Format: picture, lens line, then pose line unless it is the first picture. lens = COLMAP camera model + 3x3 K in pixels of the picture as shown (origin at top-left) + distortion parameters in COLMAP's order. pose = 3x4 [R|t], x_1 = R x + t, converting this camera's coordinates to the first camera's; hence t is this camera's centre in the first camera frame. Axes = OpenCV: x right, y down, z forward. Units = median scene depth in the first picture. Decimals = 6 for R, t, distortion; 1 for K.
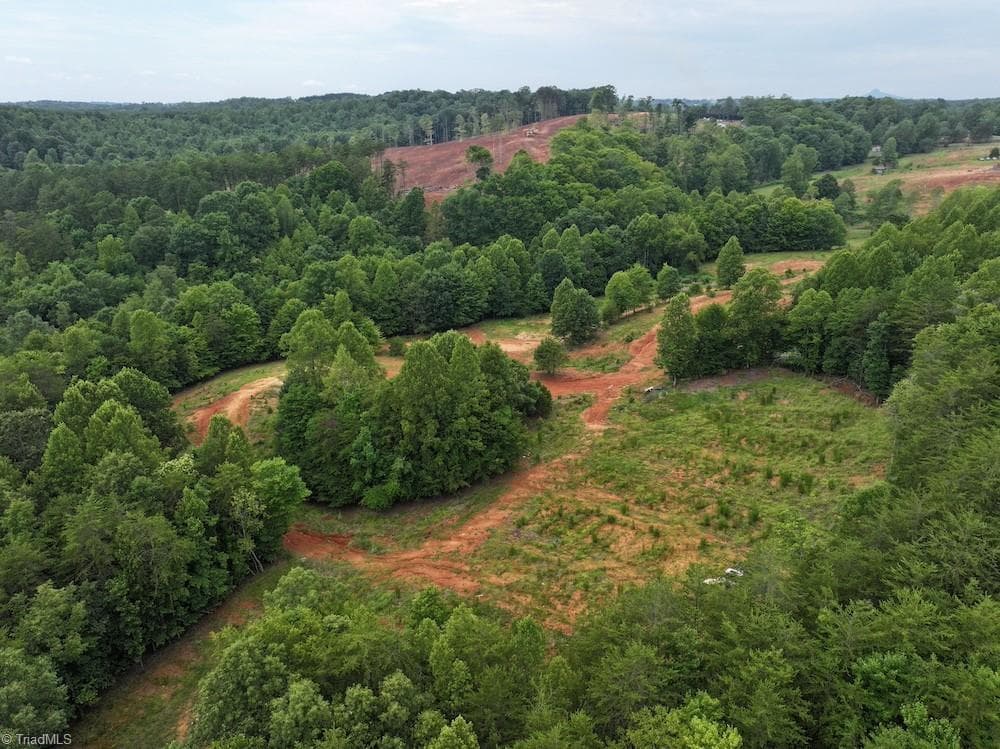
lens RADIAL K [[701.7, 0, 504.7], [0, 701.7, 371.5], [0, 0, 1]] dist [-0.002720, 0.020954]
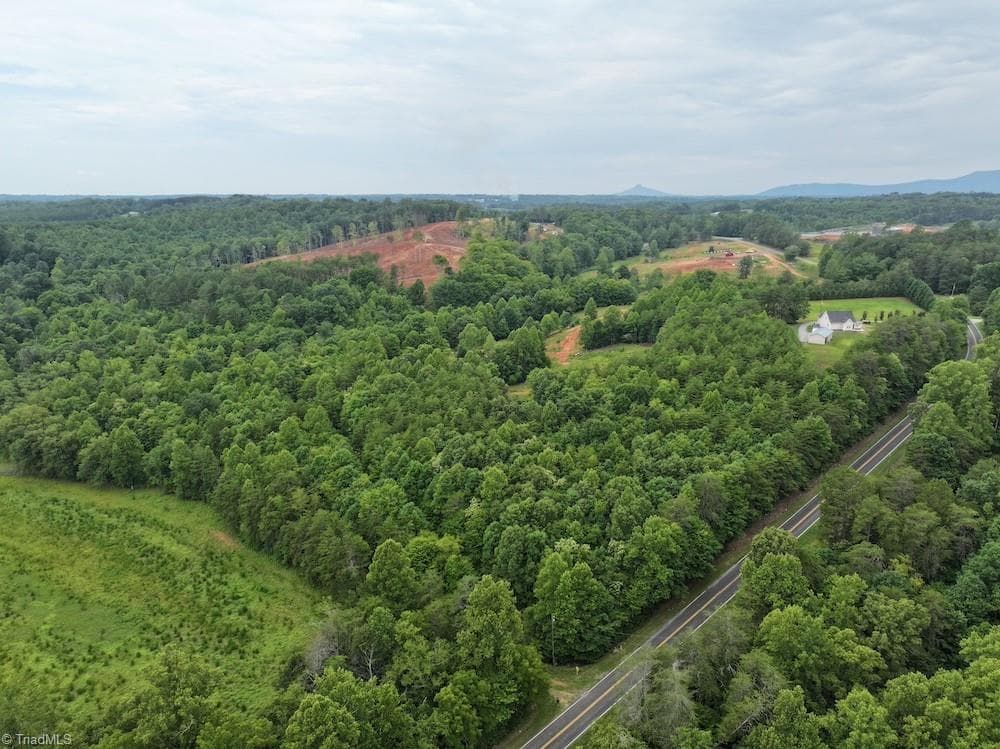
lens RADIAL K [[701.7, 0, 504.7], [0, 701.7, 371.5], [0, 0, 1]] dist [-0.002720, 0.020954]
pose [[0.962970, -0.063286, 0.262075, -0.258955], [0.093461, 0.990143, -0.104315, 0.118185], [-0.252890, 0.124946, 0.959393, -0.493298]]
